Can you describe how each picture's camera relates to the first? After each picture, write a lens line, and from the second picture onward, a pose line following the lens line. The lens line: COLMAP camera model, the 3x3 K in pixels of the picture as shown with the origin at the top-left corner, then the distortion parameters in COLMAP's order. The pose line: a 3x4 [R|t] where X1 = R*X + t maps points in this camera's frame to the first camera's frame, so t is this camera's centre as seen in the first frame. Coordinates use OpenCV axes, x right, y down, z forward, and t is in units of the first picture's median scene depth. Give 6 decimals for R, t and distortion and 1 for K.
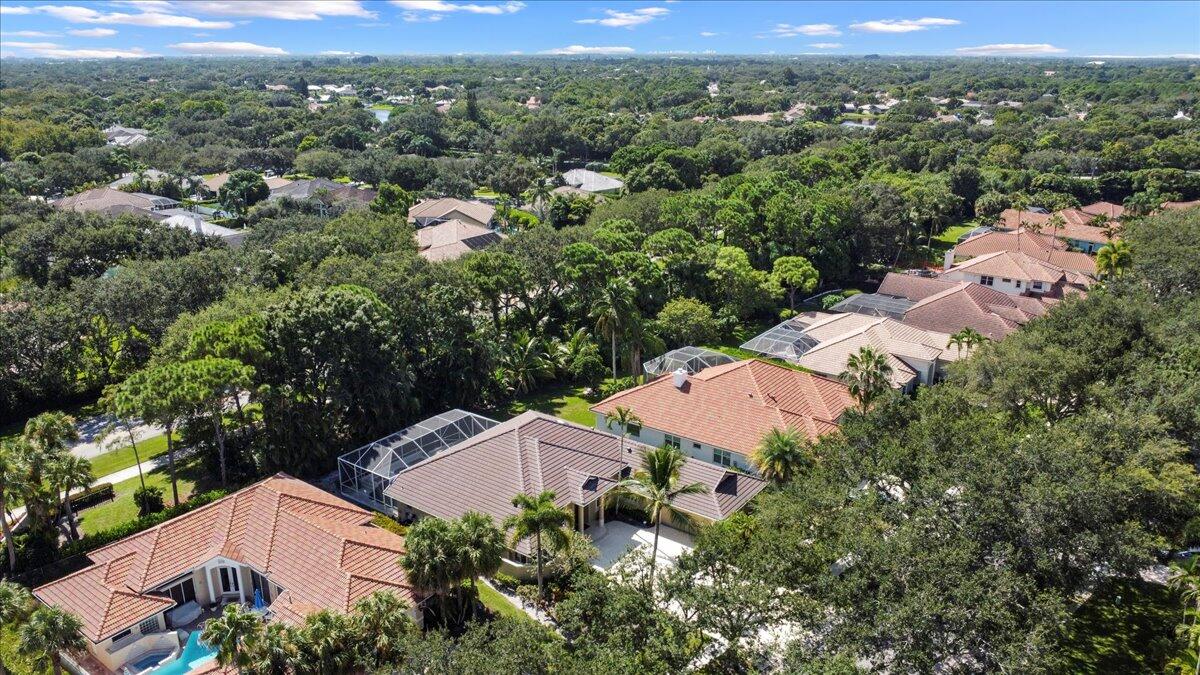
lens RADIAL K [[885.1, 0, 600.0], [0, 885.1, 337.5], [0, 0, 1]] dist [-0.028191, -0.001052]
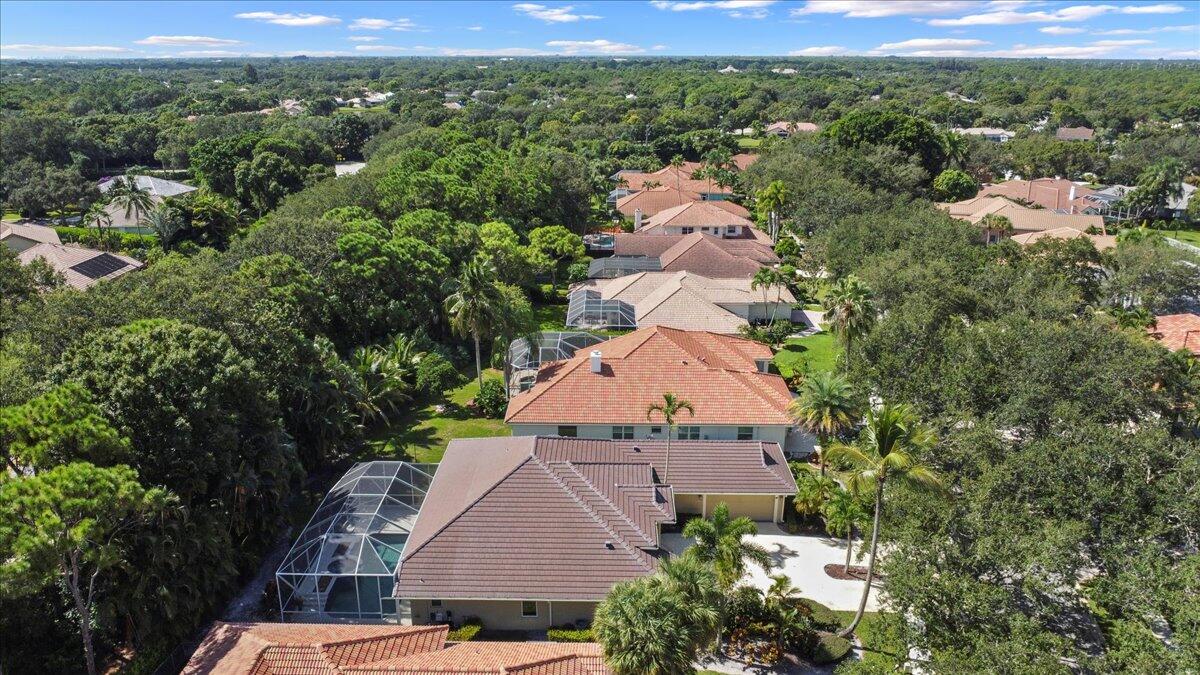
lens RADIAL K [[885.1, 0, 600.0], [0, 885.1, 337.5], [0, 0, 1]] dist [-0.028191, -0.001052]
pose [[0.815616, -0.177963, 0.550545, -0.259787], [0.179972, 0.982353, 0.050920, -0.013949], [-0.549891, 0.057552, 0.833251, 0.197463]]
